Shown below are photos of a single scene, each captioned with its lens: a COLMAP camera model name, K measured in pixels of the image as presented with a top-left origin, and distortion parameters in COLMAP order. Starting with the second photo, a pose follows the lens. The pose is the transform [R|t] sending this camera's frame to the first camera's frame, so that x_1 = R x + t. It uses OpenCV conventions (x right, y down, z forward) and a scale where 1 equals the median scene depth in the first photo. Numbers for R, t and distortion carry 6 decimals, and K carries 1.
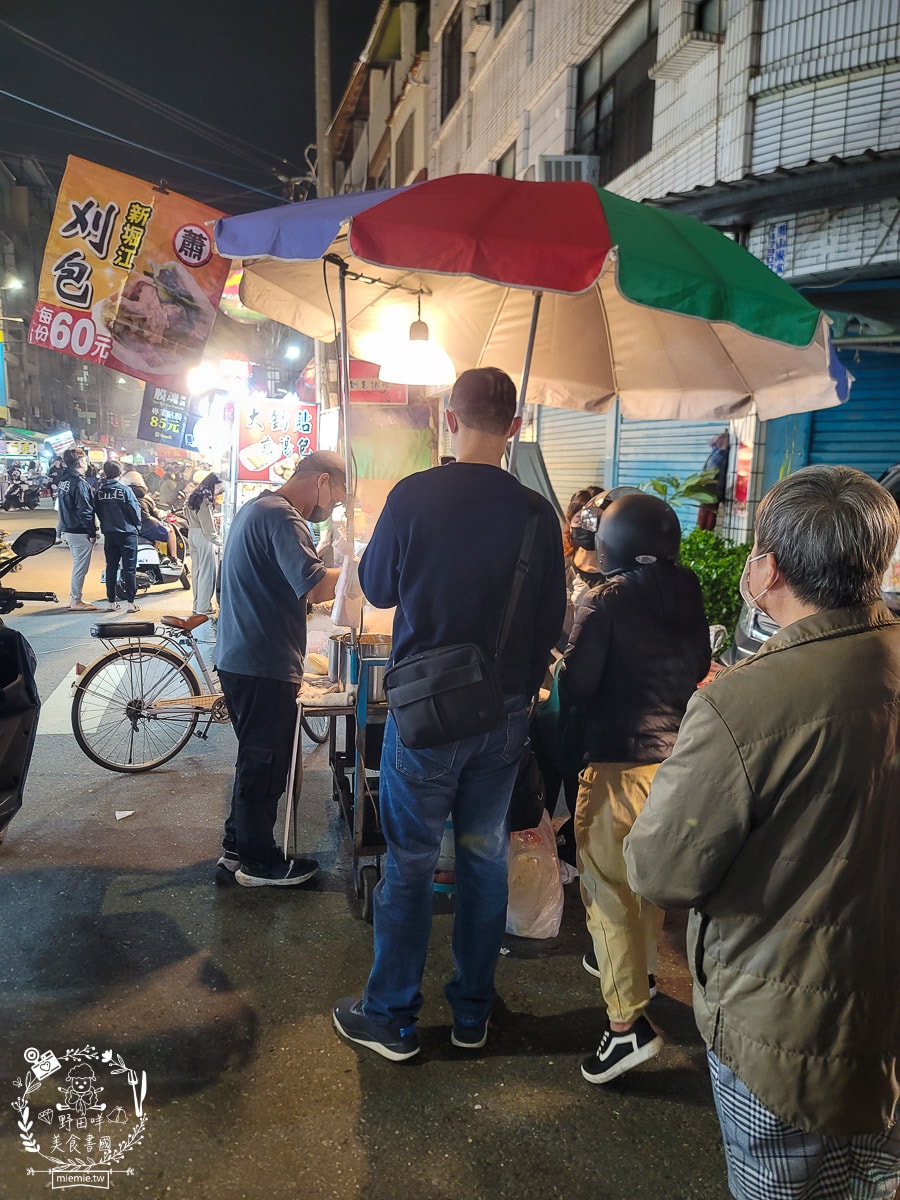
lens RADIAL K [[878.4, 0, 452.7], [0, 878.4, 631.1], [0, 0, 1]] dist [0.095939, -0.093968]
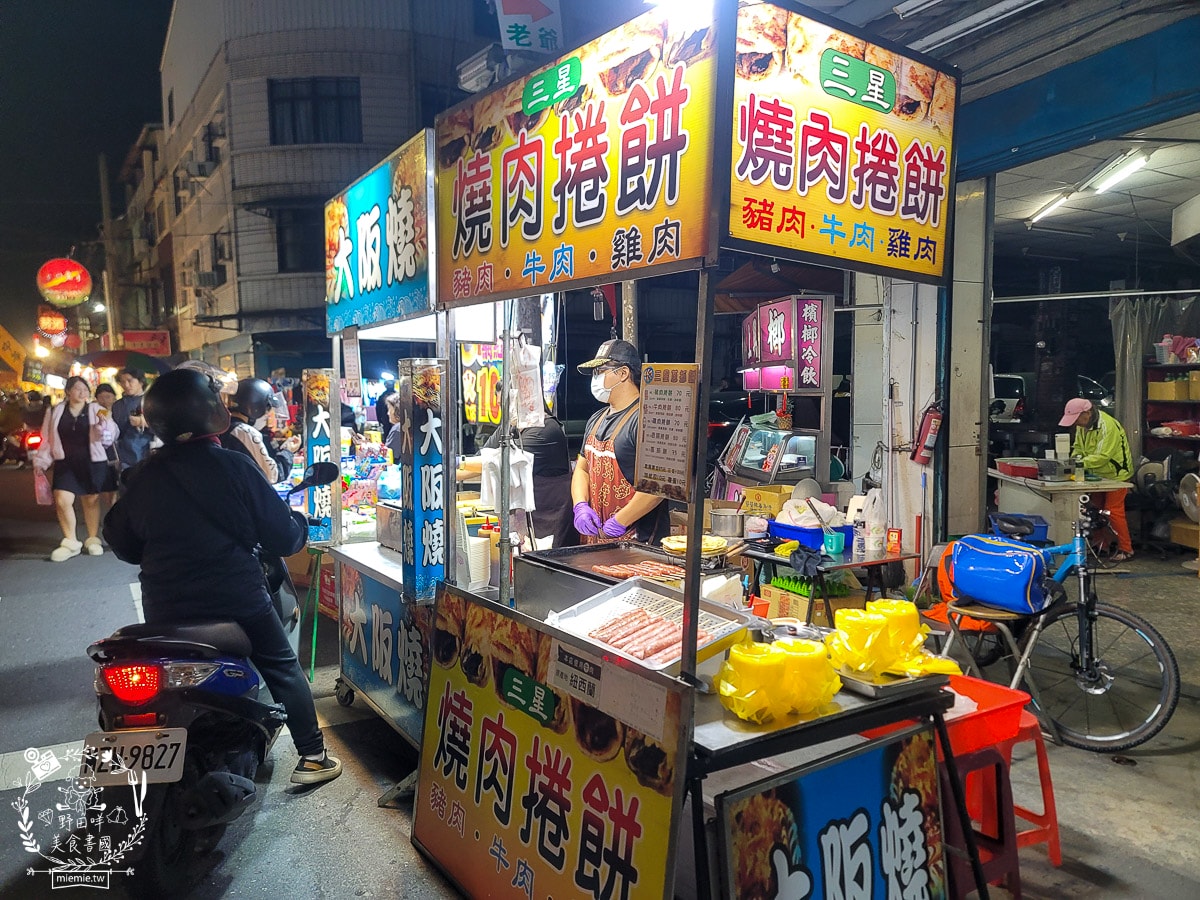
lens RADIAL K [[878.4, 0, 605.3], [0, 878.4, 460.6], [0, 0, 1]] dist [0.095939, -0.093968]
pose [[0.947256, -0.067315, 0.313330, 0.526422], [0.095460, 0.992577, -0.075349, 0.469562], [-0.305932, 0.101285, 0.946650, -2.528151]]
